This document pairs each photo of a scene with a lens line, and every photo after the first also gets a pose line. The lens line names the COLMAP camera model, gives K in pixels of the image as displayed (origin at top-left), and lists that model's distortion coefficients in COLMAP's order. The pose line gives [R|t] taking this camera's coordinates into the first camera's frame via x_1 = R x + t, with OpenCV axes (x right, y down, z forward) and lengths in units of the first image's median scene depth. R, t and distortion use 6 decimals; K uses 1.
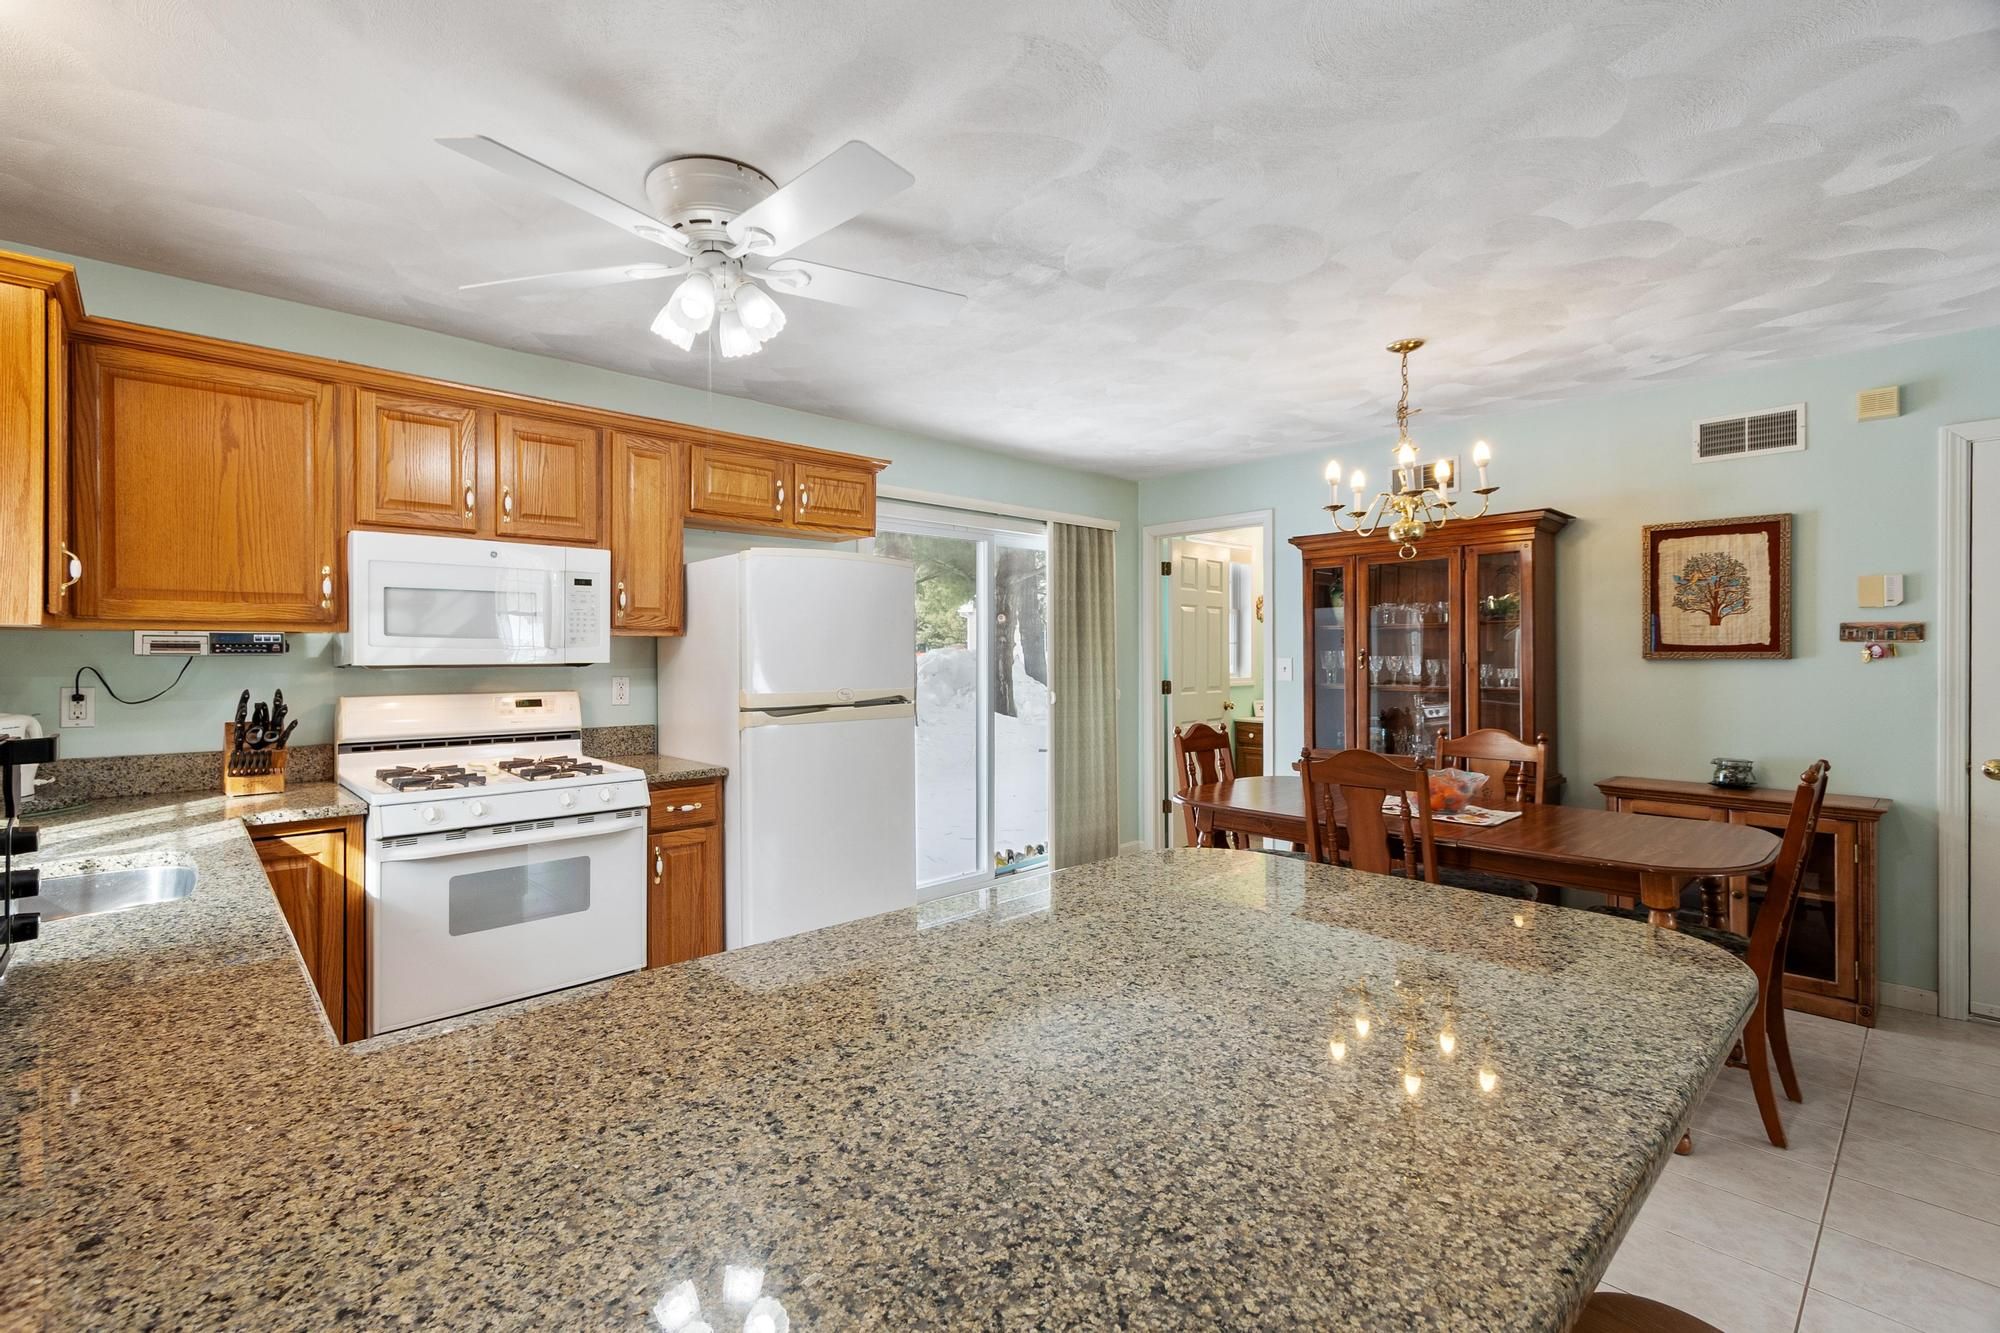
lens RADIAL K [[874.2, 0, 998.9], [0, 874.2, 656.1], [0, 0, 1]] dist [0.008175, -0.000113]
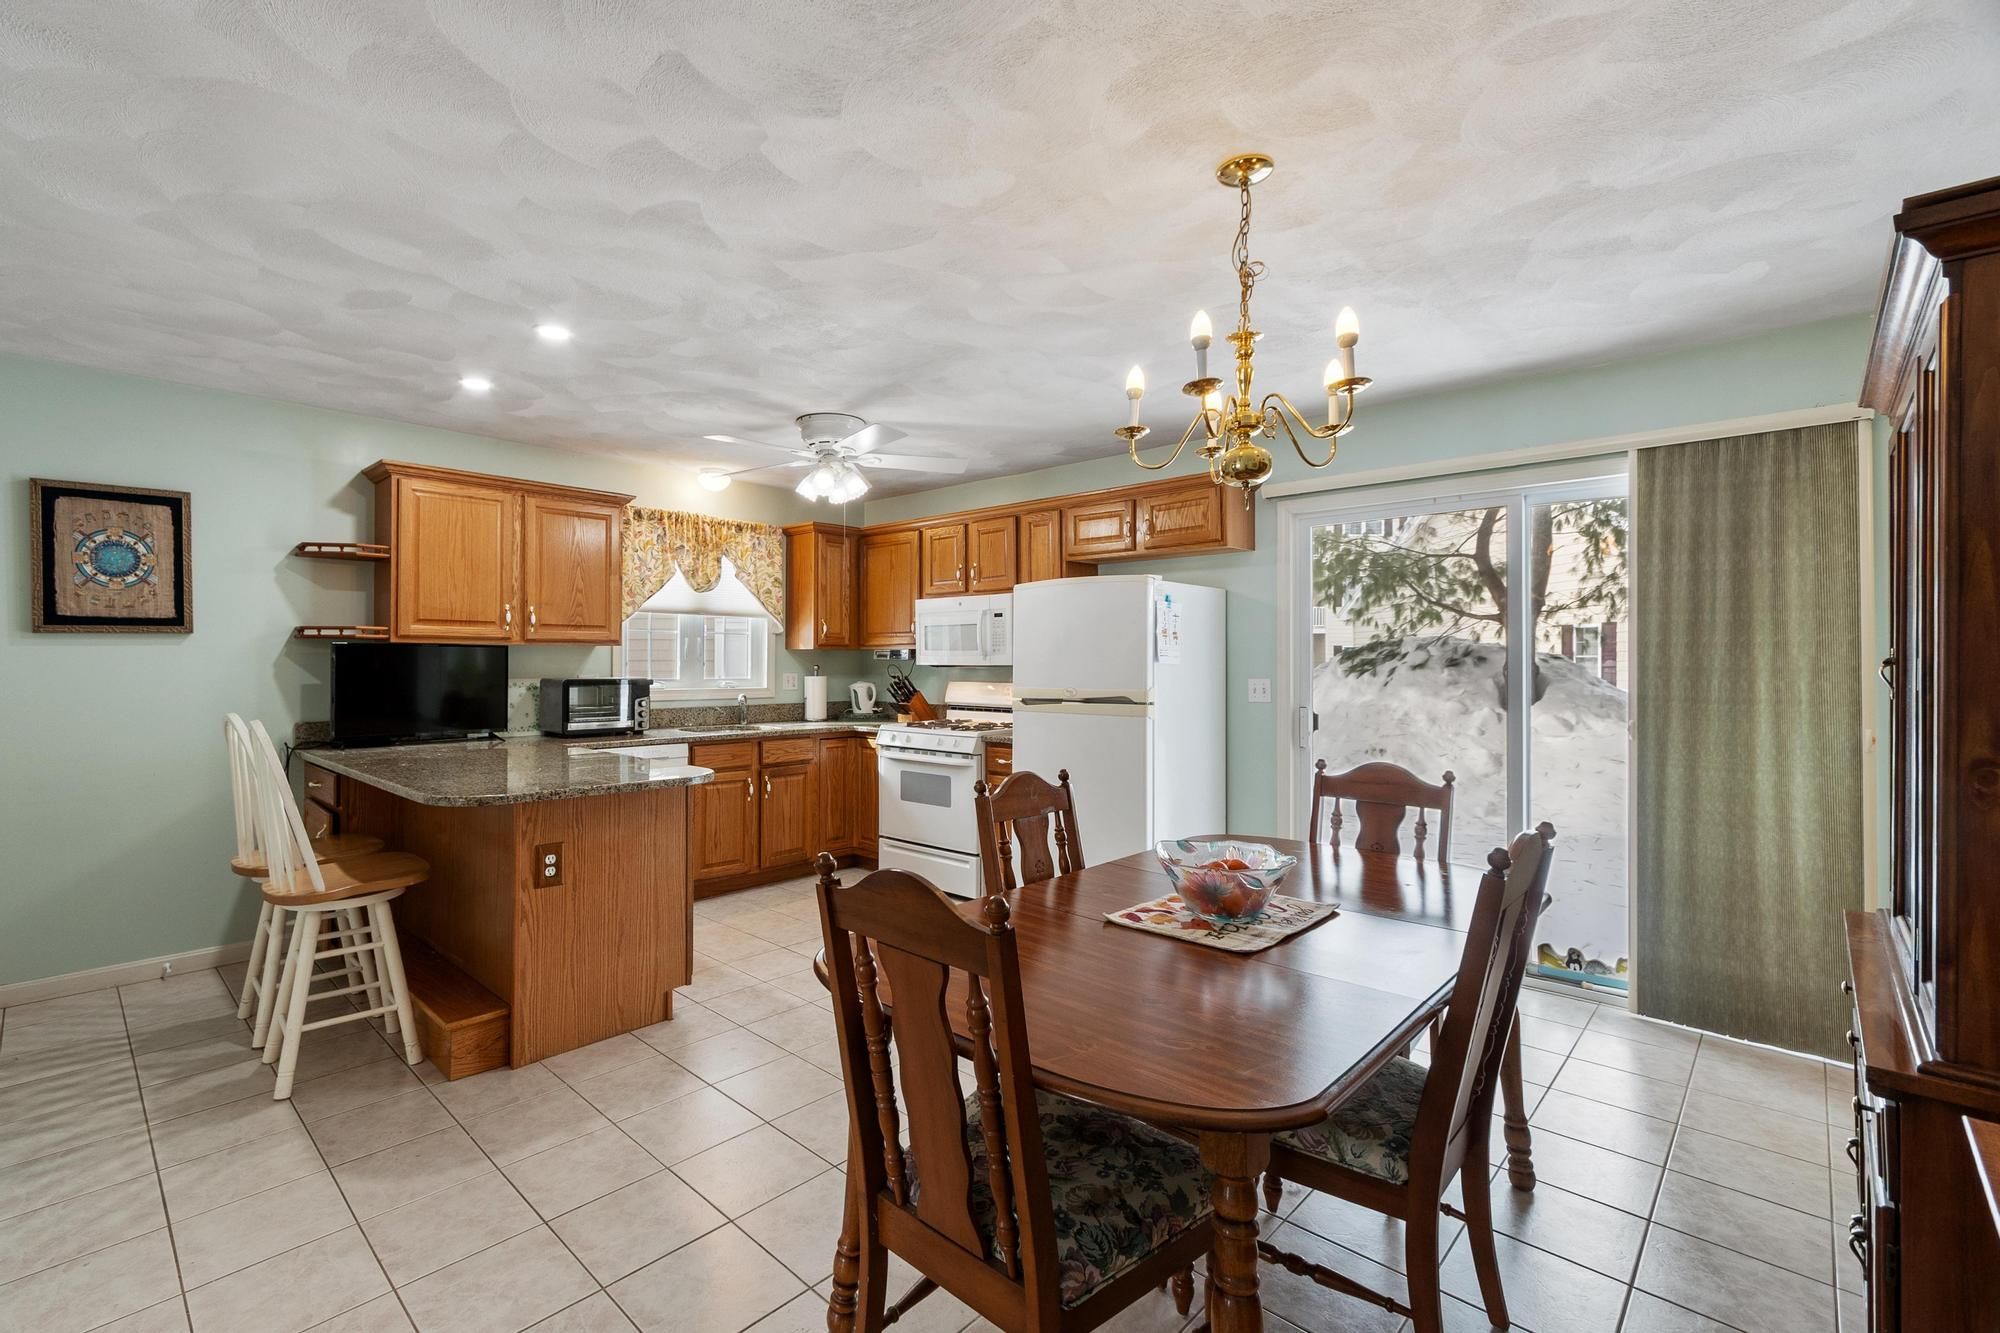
lens RADIAL K [[874.2, 0, 998.7], [0, 874.2, 663.9], [0, 0, 1]] dist [0.008175, -0.000113]
pose [[0.081455, 0.001582, -0.996676, 1.142987], [-0.005961, 0.999982, 0.001100, 0.004038], [0.996659, 0.005852, 0.081463, 0.872964]]
